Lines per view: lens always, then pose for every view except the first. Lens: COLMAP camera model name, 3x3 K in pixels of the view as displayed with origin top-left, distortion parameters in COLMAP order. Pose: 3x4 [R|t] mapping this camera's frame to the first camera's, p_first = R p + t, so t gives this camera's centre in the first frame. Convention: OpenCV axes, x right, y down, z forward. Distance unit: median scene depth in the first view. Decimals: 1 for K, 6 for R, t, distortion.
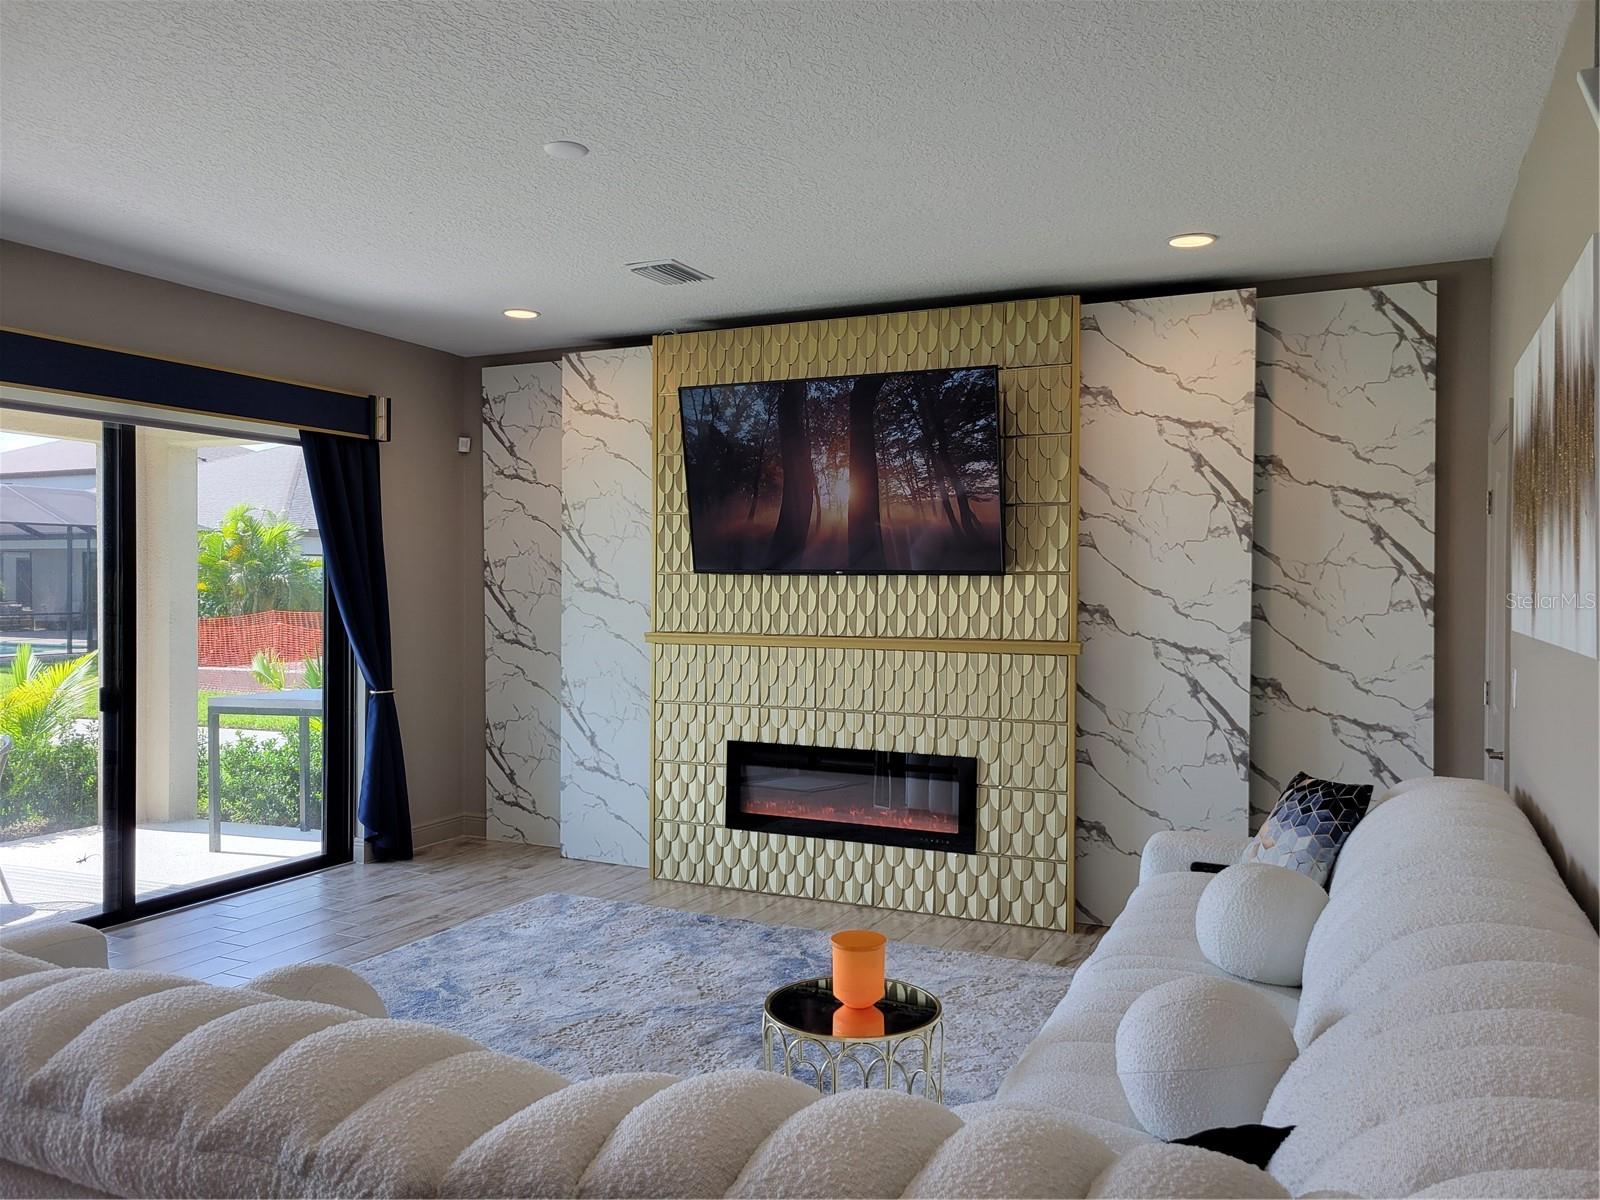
lens RADIAL K [[1203.7, 0, 803.0], [0, 1203.7, 595.6], [0, 0, 1]] dist [0.044953, -0.027089]
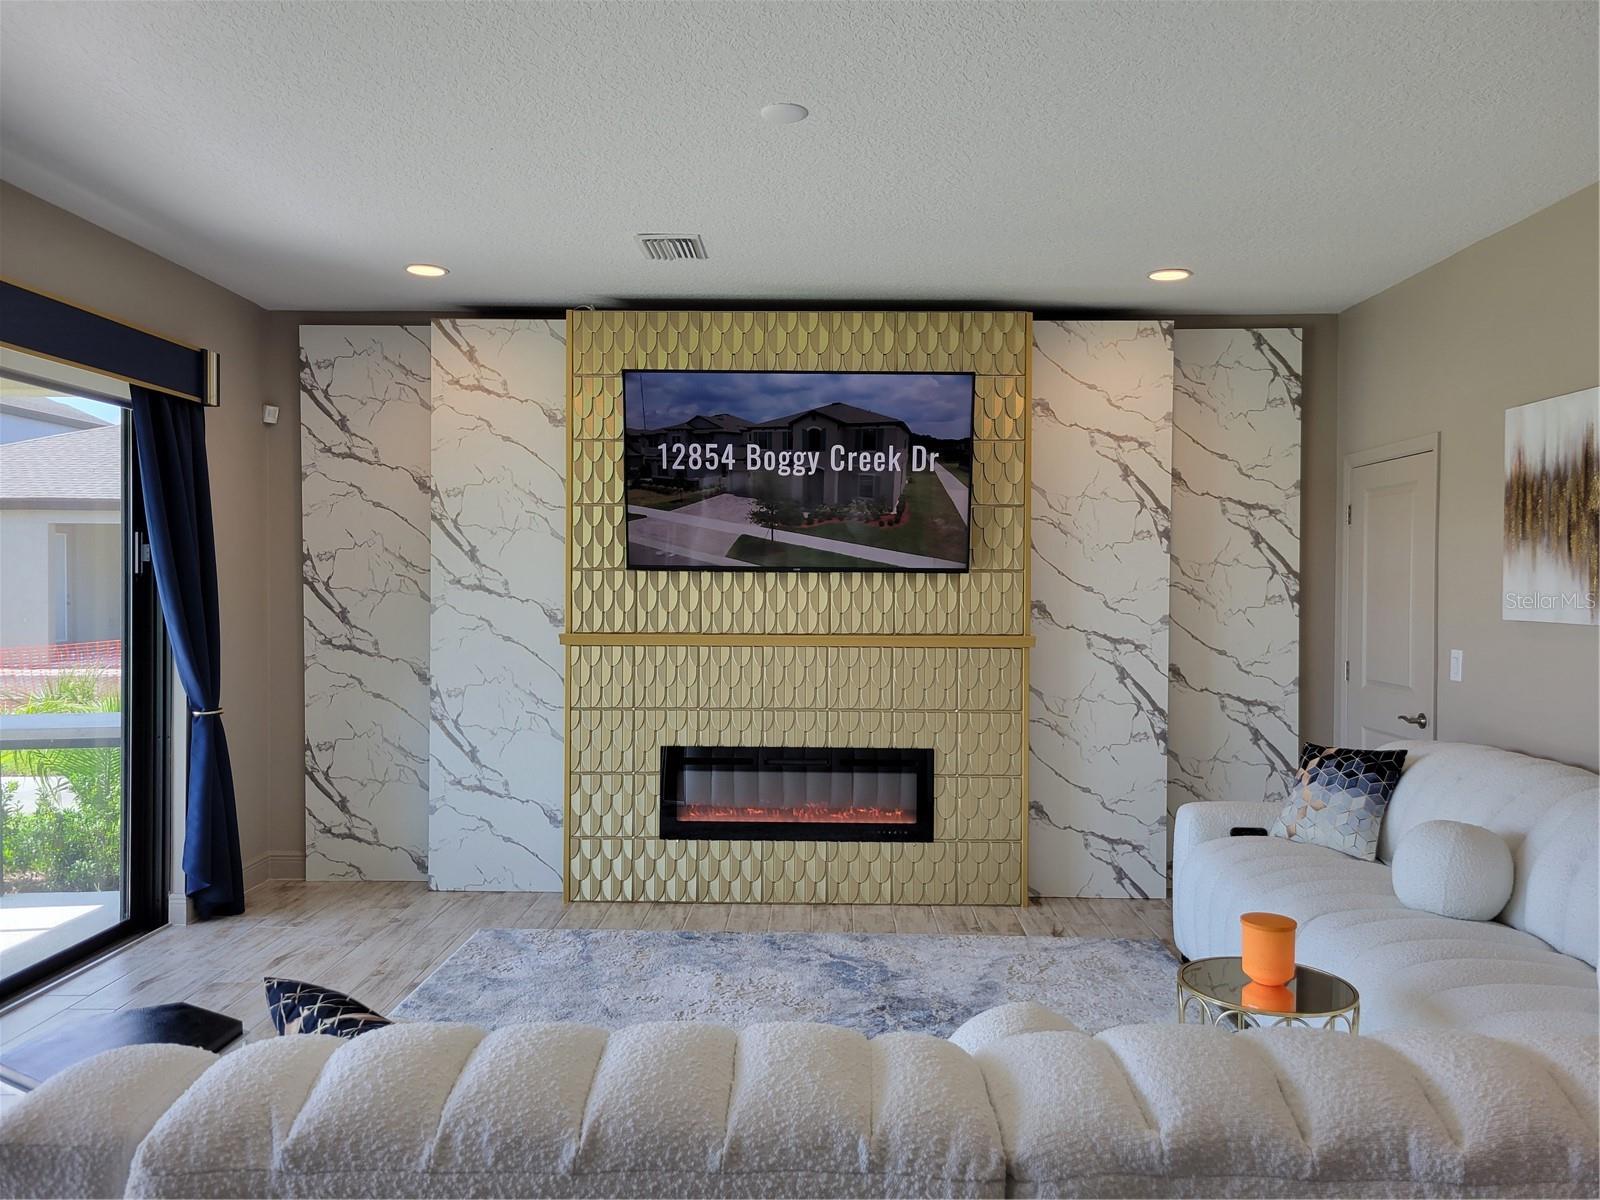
lens RADIAL K [[1203.7, 0, 804.8], [0, 1203.7, 597.0], [0, 0, 1]] dist [0.044953, -0.027089]
pose [[0.910645, -0.005585, 0.413152, -0.372452], [0.003076, 0.999973, 0.006738, -0.003277], [-0.413179, -0.004865, 0.910637, 0.099211]]
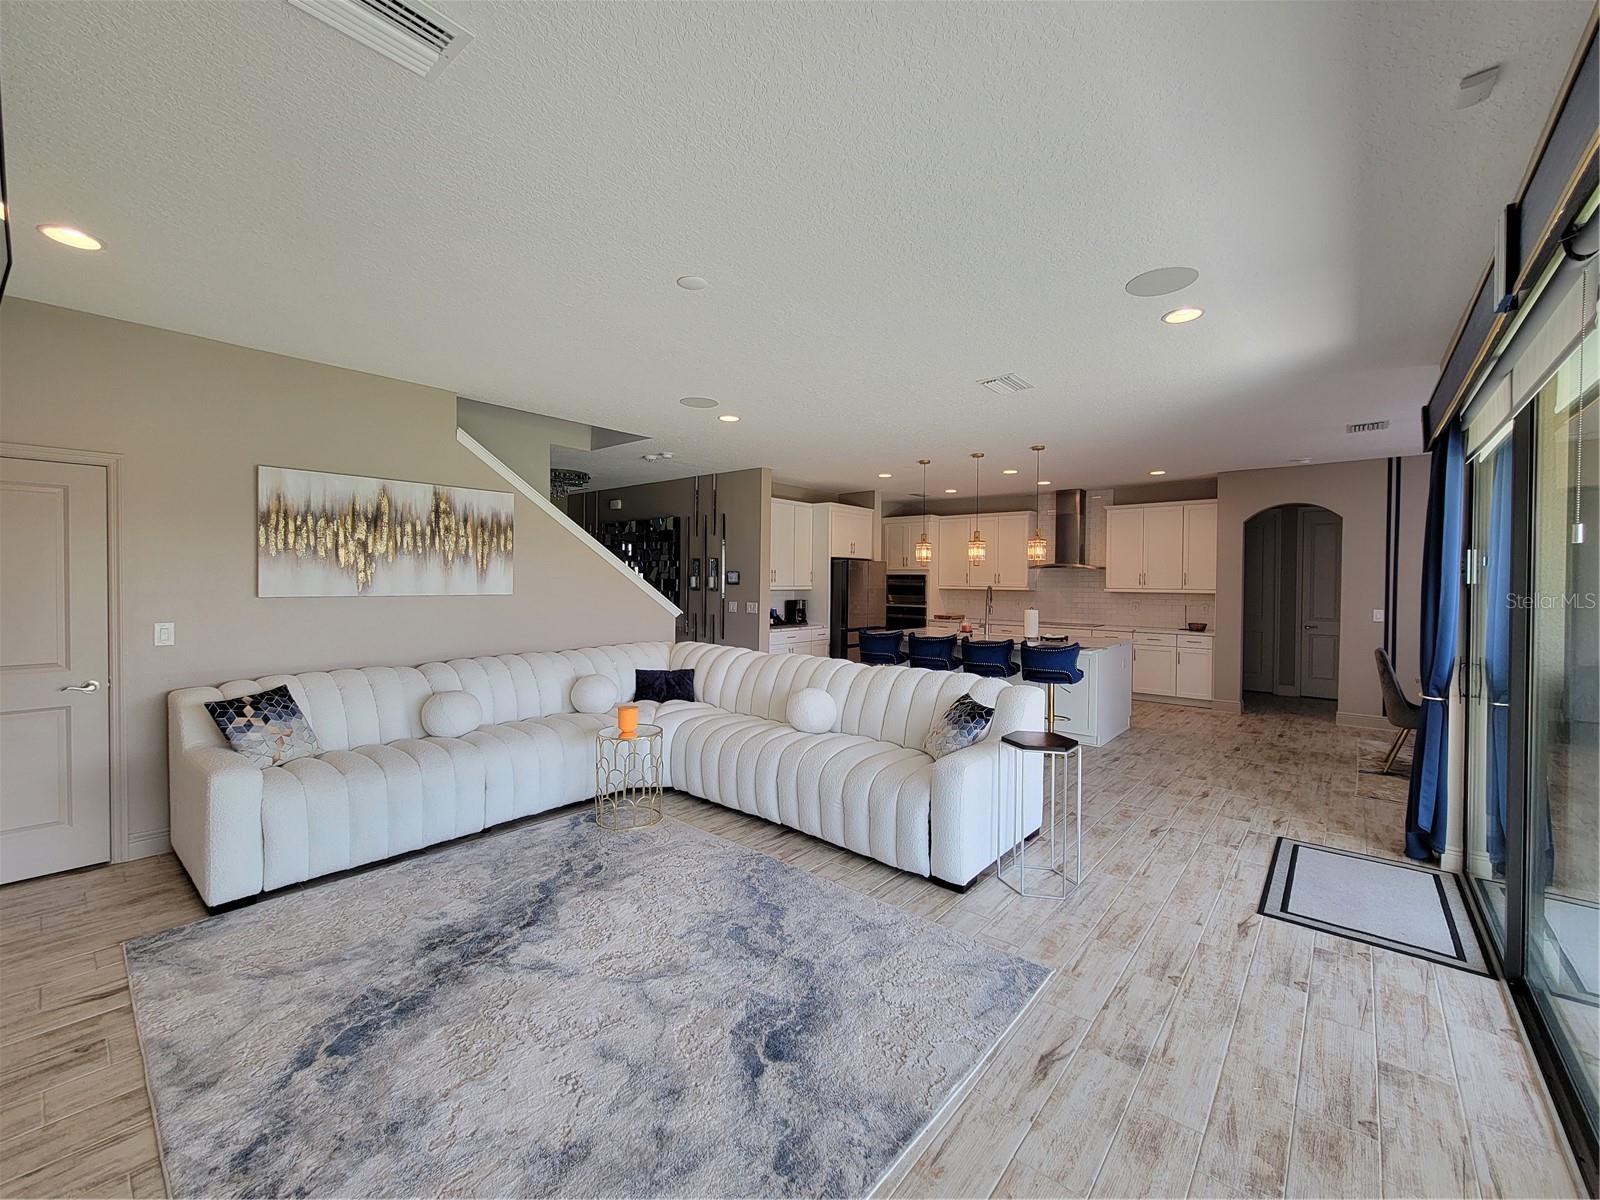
lens RADIAL K [[651.3, 0, 799.9], [0, 651.3, 588.0], [0, 0, 1]] dist [-0.000174, -0.002527]
pose [[-0.966088, -0.016373, 0.257695, -0.348666], [-0.010159, 0.999625, 0.025426, -0.014547], [-0.258014, 0.021945, -0.965892, 1.142649]]
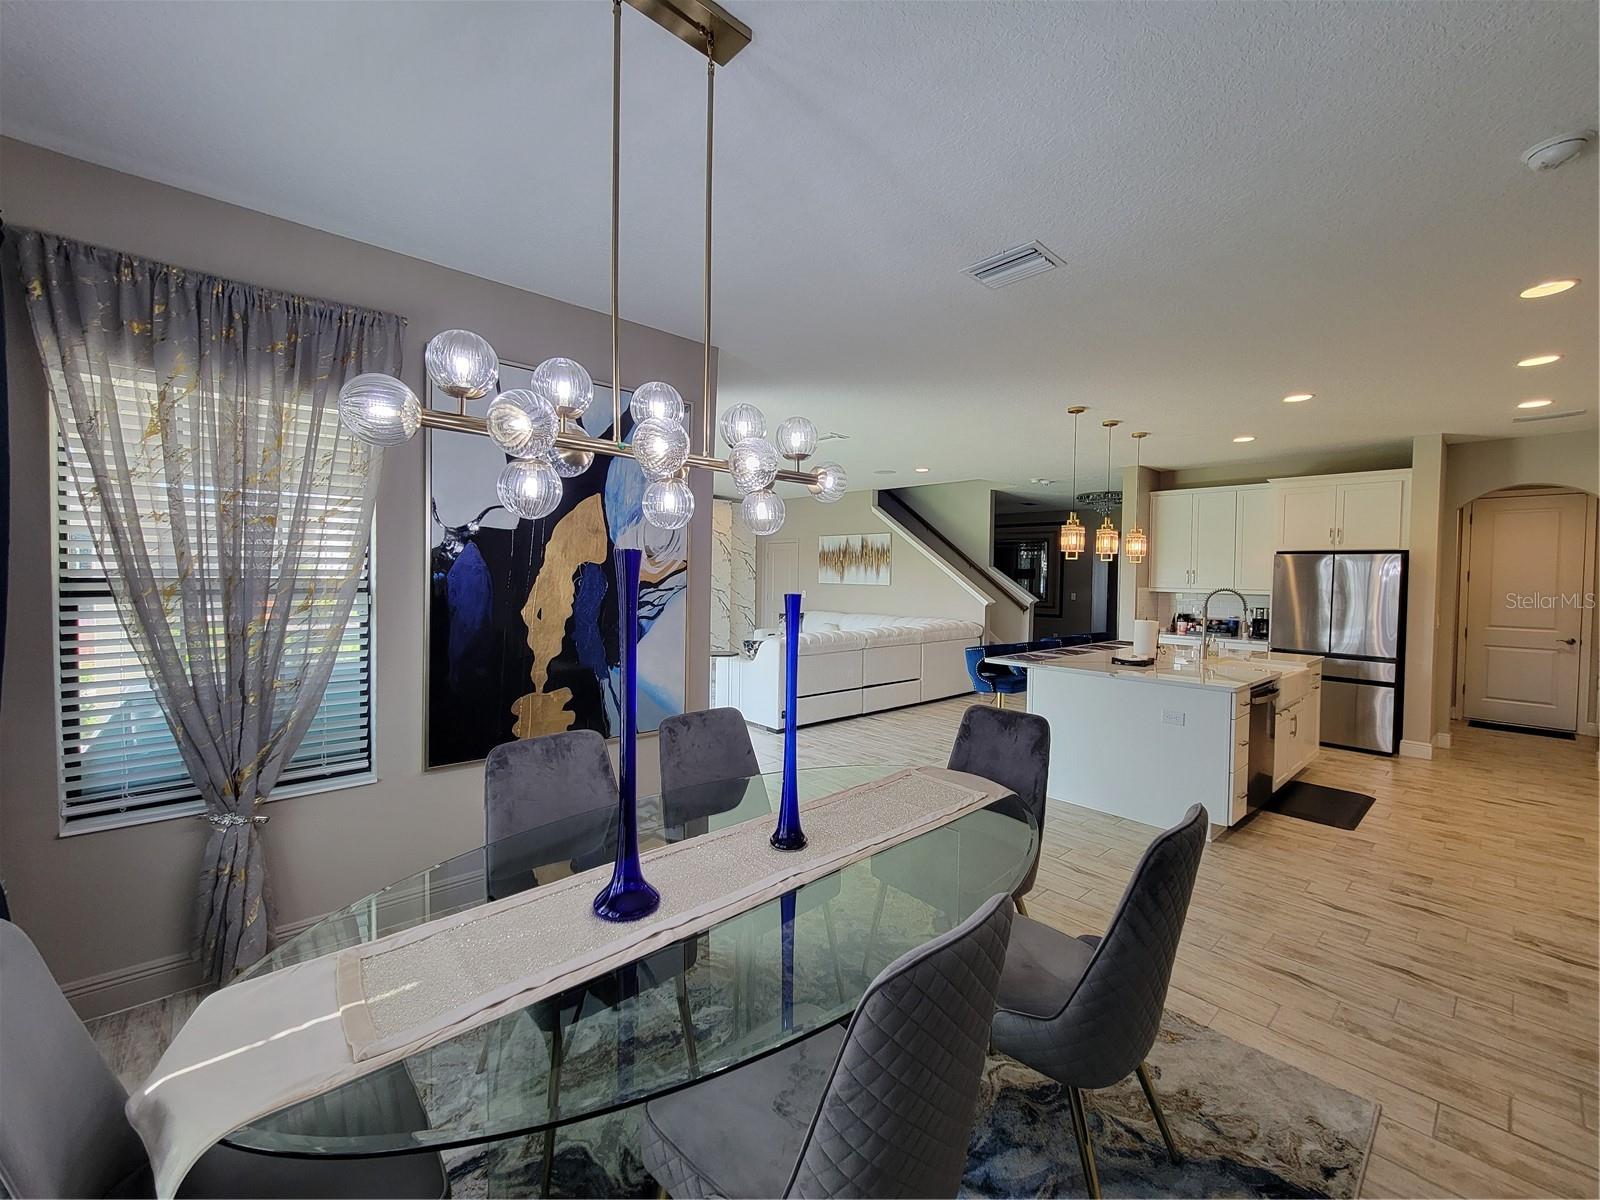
lens RADIAL K [[651.3, 0, 800.6], [0, 651.3, 589.3], [0, 0, 1]] dist [-0.000174, -0.002527]
pose [[0.383531, -0.019139, 0.923330, -1.420096], [-0.003505, 0.999748, 0.022179, -0.005574], [-0.923522, -0.011742, 0.383367, -0.052186]]
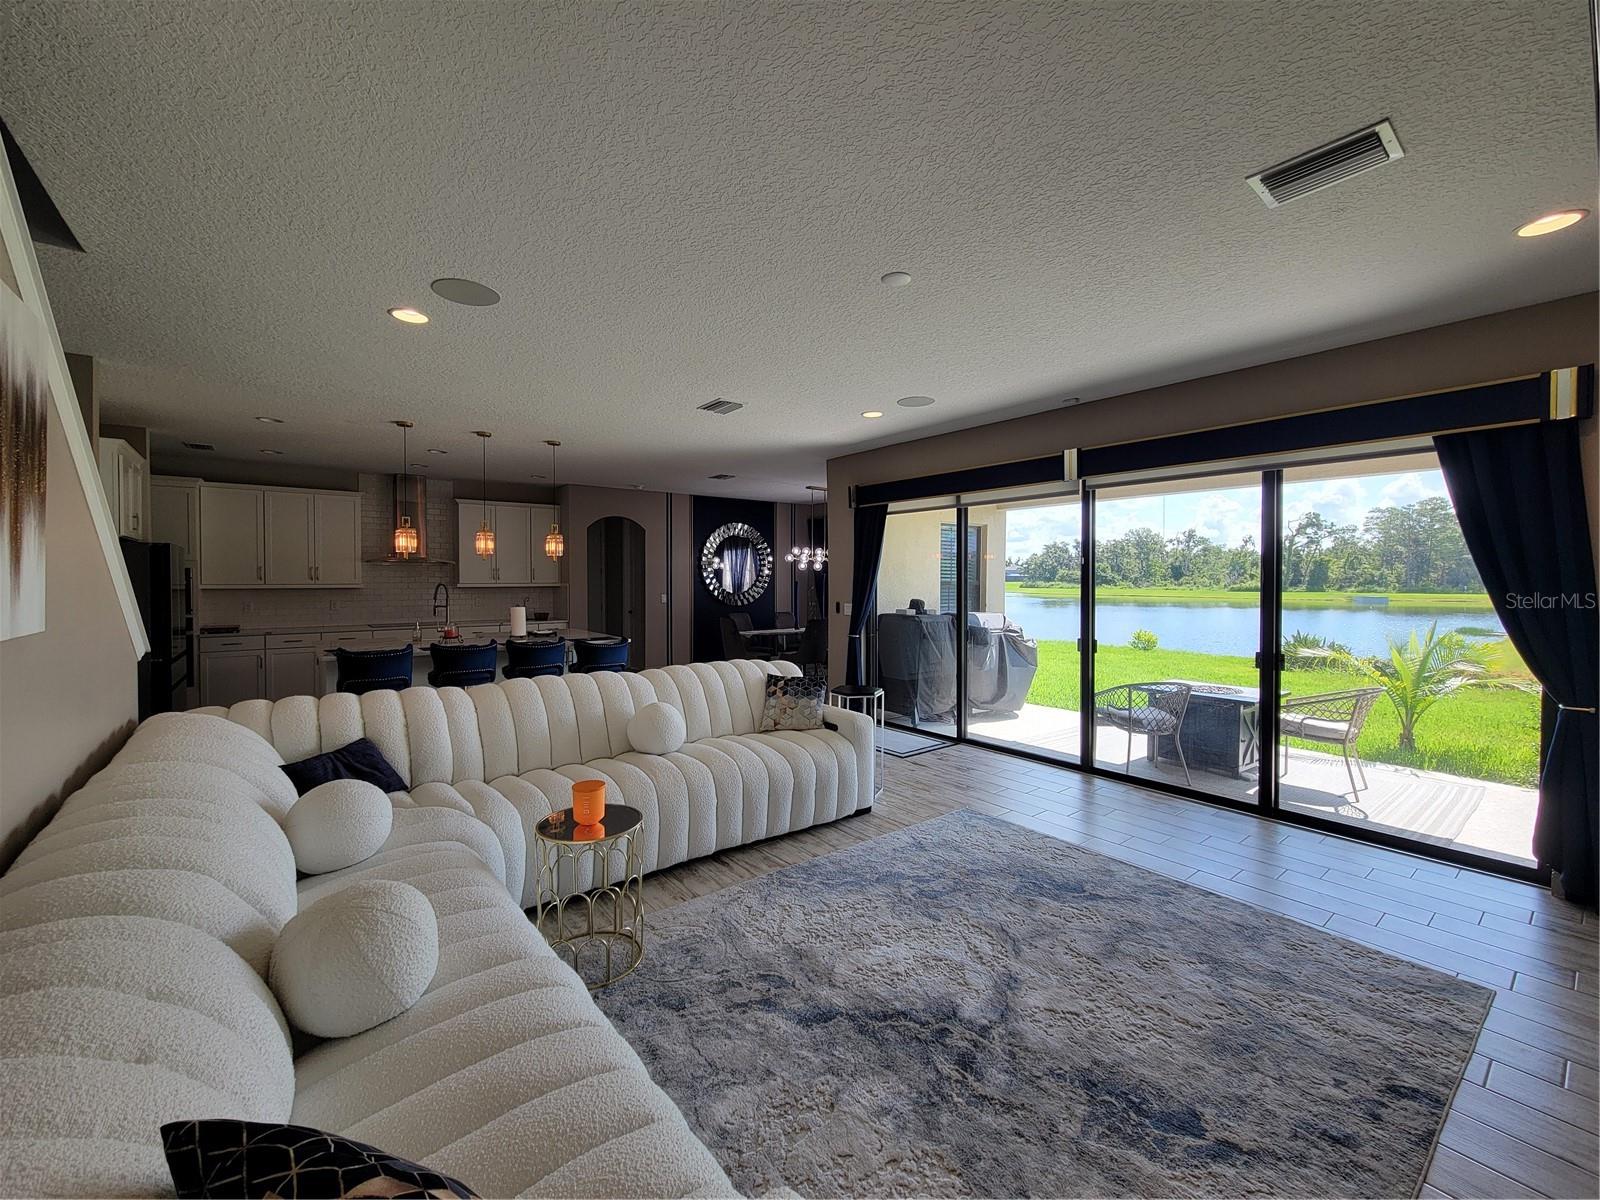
lens RADIAL K [[651.3, 0, 797.5], [0, 651.3, 585.4], [0, 0, 1]] dist [-0.000174, -0.002527]
pose [[-0.444708, 0.006661, -0.895651, 0.366121], [-0.012806, 0.999823, 0.013794, -0.008486], [0.895584, 0.017604, -0.444544, 0.822944]]
